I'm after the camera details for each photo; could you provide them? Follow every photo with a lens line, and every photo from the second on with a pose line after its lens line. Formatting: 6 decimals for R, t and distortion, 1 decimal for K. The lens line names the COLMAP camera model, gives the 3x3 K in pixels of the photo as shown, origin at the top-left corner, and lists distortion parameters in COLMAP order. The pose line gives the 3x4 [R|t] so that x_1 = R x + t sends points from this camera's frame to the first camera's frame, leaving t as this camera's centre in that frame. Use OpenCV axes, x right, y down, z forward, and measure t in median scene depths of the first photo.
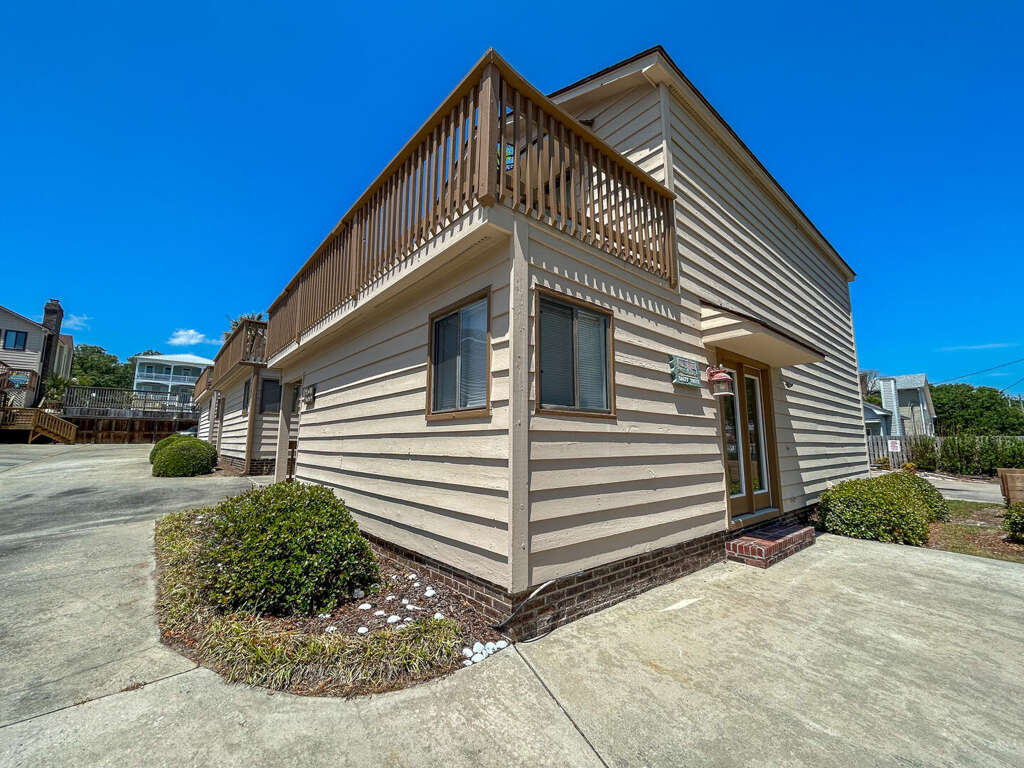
lens RADIAL K [[414.7, 0, 512.0], [0, 414.7, 384.0], [0, 0, 1]] dist [-0.000879, 0.000016]
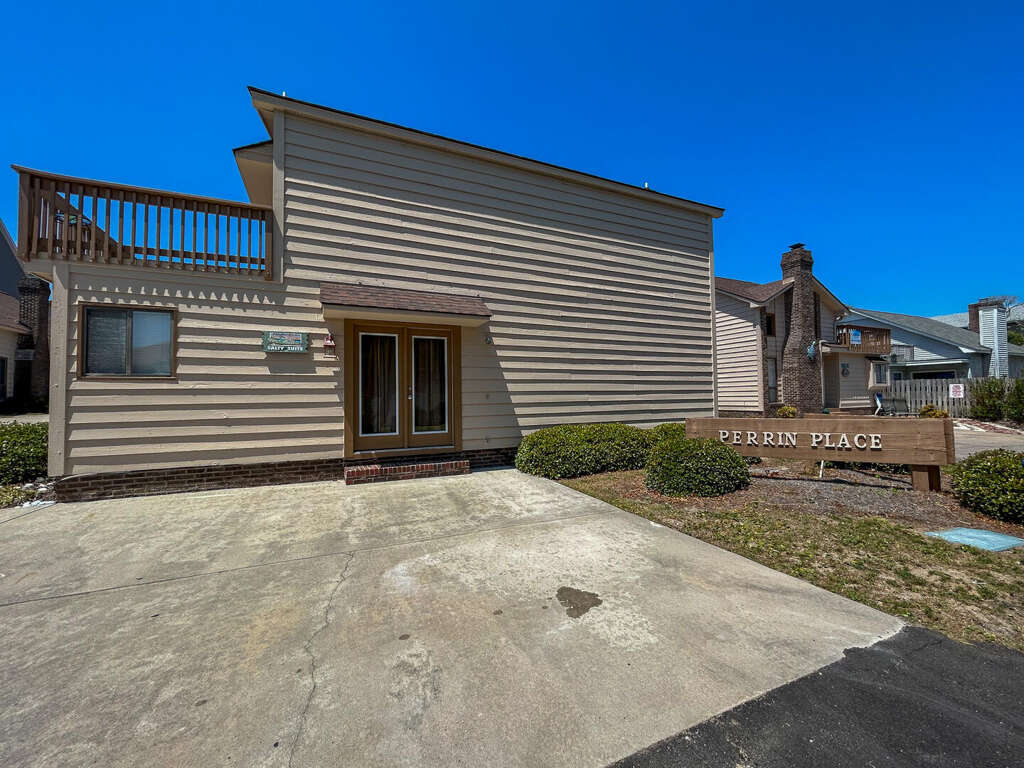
lens RADIAL K [[418.9, 0, 512.0], [0, 418.9, 384.0], [0, 0, 1]] dist [0.001227, 0.000438]
pose [[0.967797, -0.025164, -0.250472, 1.736803], [0.052910, 0.993099, 0.104667, 0.001751], [0.246110, -0.114549, 0.962449, -0.181112]]
